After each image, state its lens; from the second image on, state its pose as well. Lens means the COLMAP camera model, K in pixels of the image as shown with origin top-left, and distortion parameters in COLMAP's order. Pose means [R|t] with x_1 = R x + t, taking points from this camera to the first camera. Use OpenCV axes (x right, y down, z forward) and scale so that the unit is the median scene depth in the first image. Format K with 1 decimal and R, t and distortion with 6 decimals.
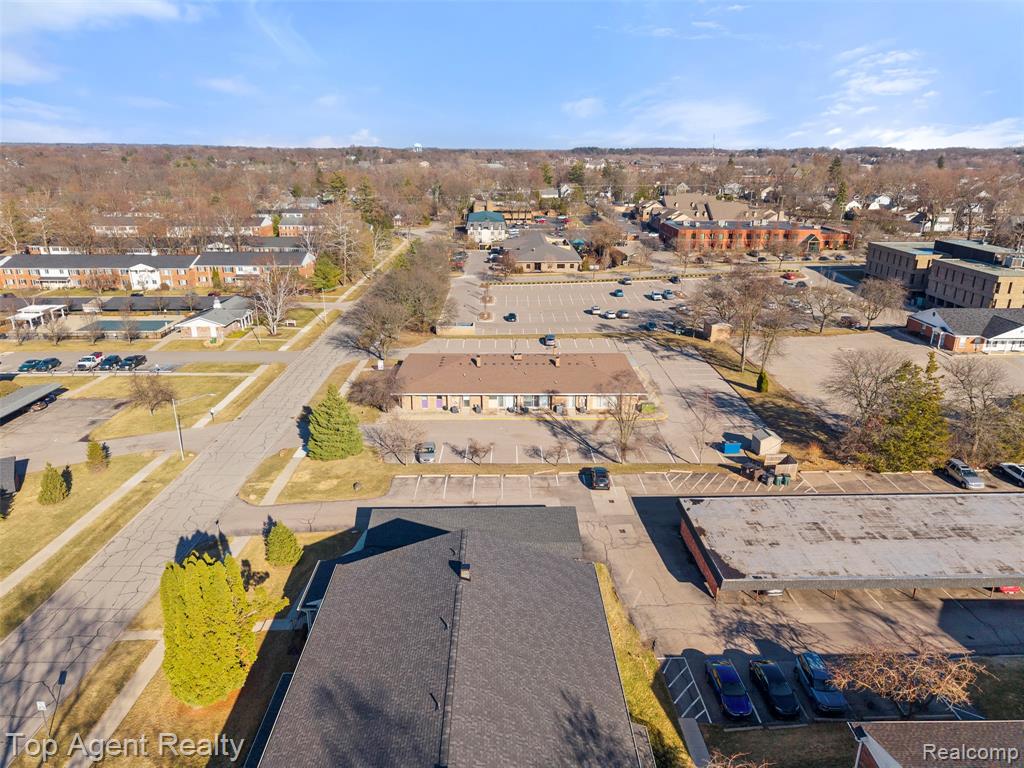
lens RADIAL K [[681.8, 0, 508.5], [0, 681.8, 385.1], [0, 0, 1]] dist [0.052457, -0.071477]
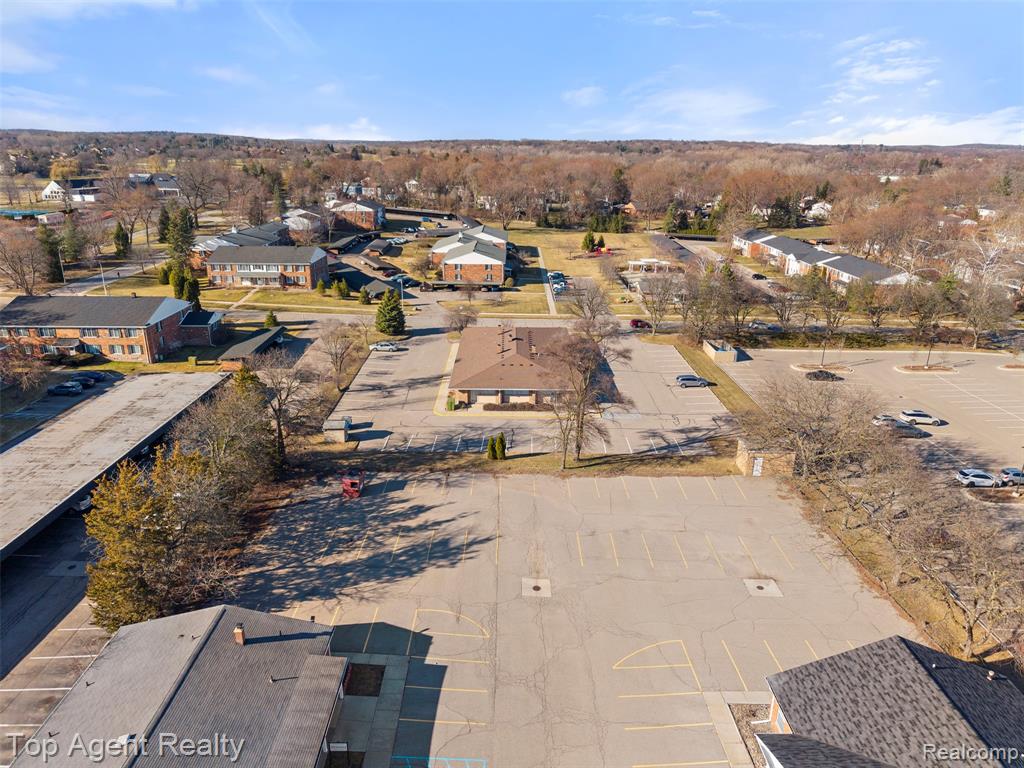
lens RADIAL K [[681.8, 0, 508.5], [0, 681.8, 385.1], [0, 0, 1]] dist [0.052457, -0.071477]
pose [[-0.004860, 0.326003, -0.945356, 1.125673], [-0.335648, 0.889991, 0.308636, -0.325139], [0.941975, 0.318807, 0.105097, 0.940702]]
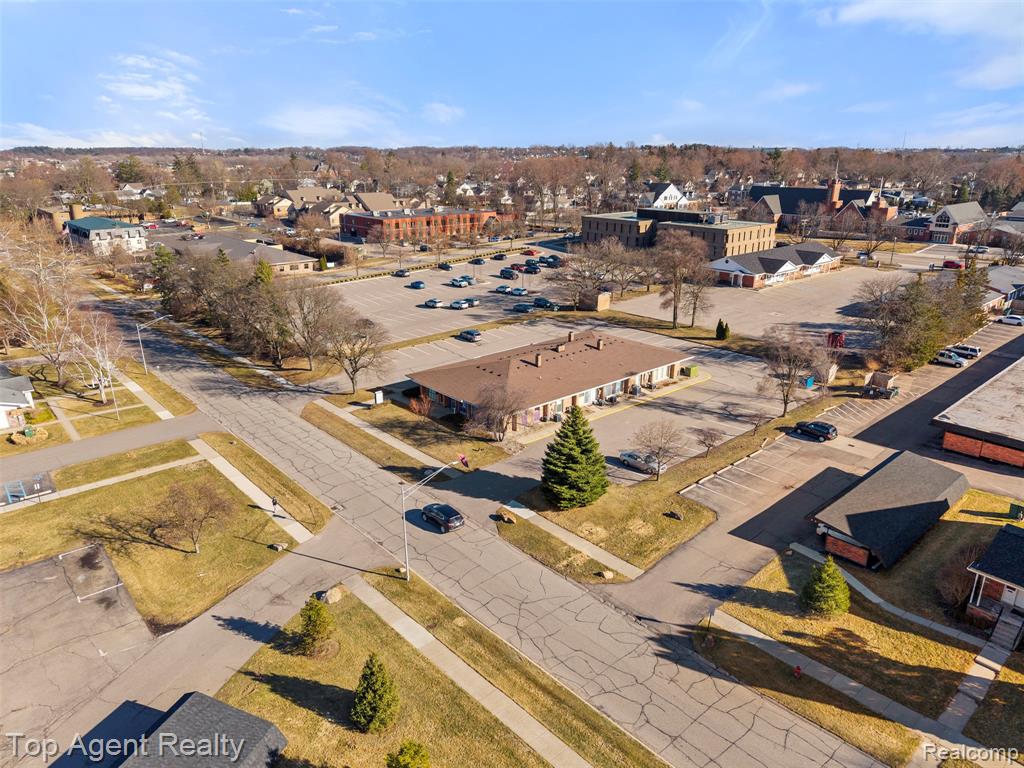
lens RADIAL K [[681.8, 0, 508.5], [0, 681.8, 385.1], [0, 0, 1]] dist [0.052457, -0.071477]
pose [[0.761673, -0.213796, 0.611674, -0.622857], [0.214323, 0.973989, 0.073554, -0.077857], [-0.611490, 0.075071, 0.787683, 0.352996]]
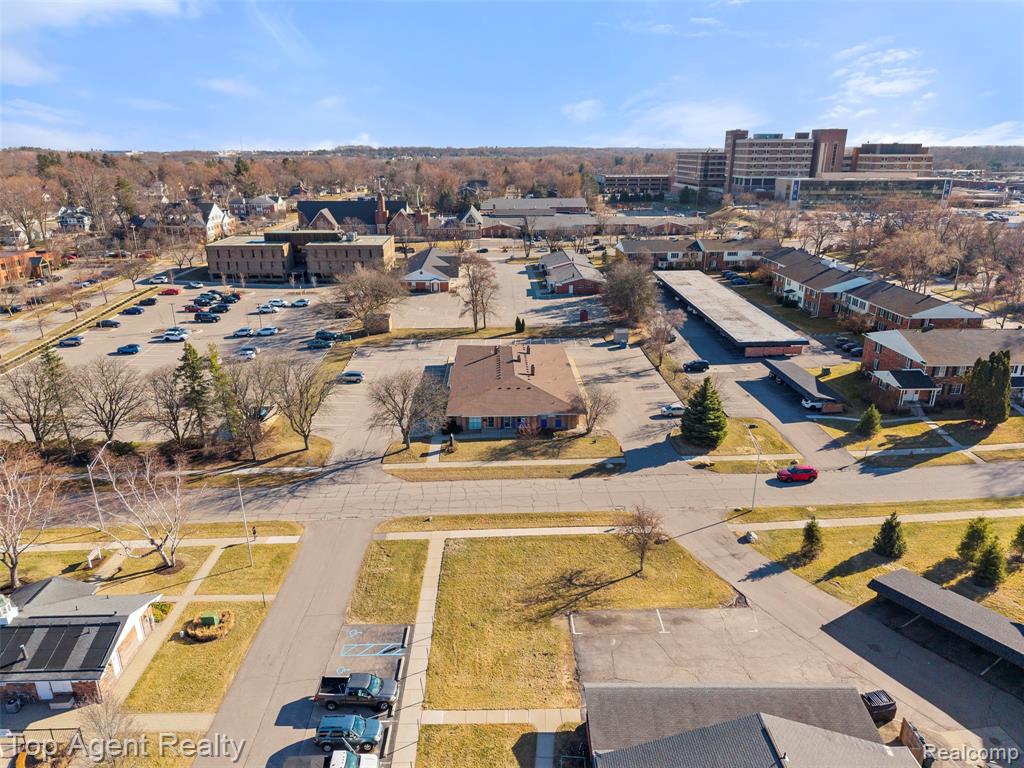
lens RADIAL K [[681.8, 0, 508.5], [0, 681.8, 385.1], [0, 0, 1]] dist [0.052457, -0.071477]
pose [[-0.019762, -0.327835, 0.944528, -1.064502], [0.328340, 0.890188, 0.315844, -0.366124], [-0.944353, 0.316368, 0.090049, 0.970887]]
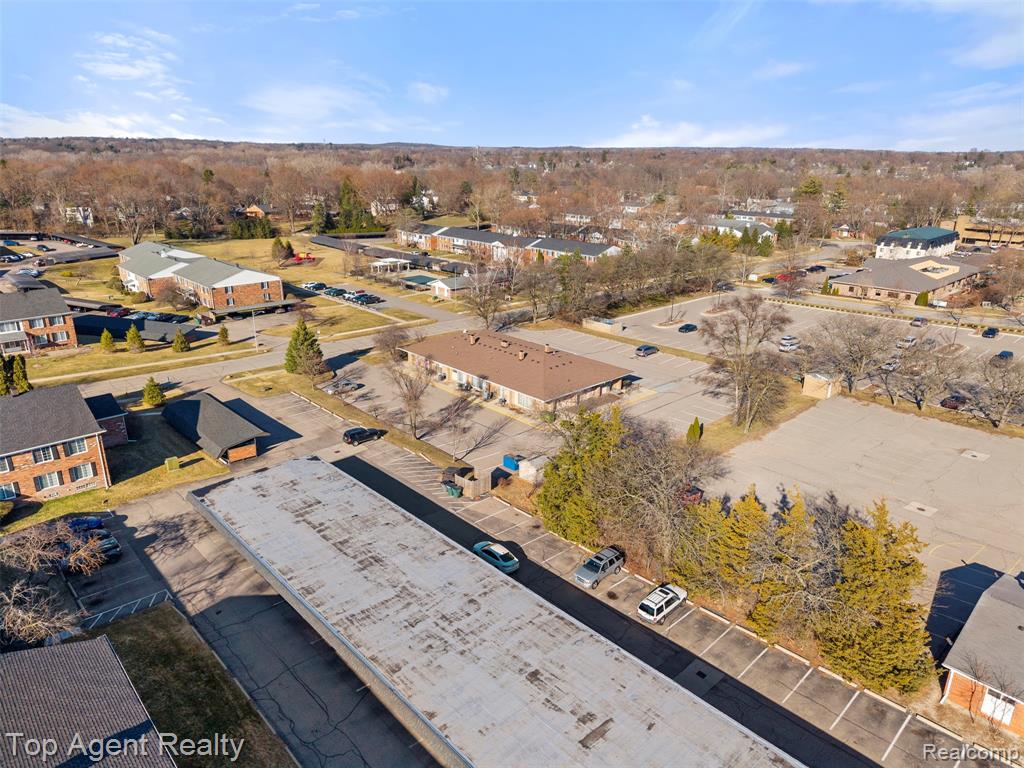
lens RADIAL K [[681.8, 0, 508.5], [0, 681.8, 385.1], [0, 0, 1]] dist [0.052457, -0.071477]
pose [[0.669247, 0.242502, -0.702354, 0.813377], [-0.246024, 0.964246, 0.098498, -0.088928], [0.701128, 0.106877, 0.704980, 0.269516]]
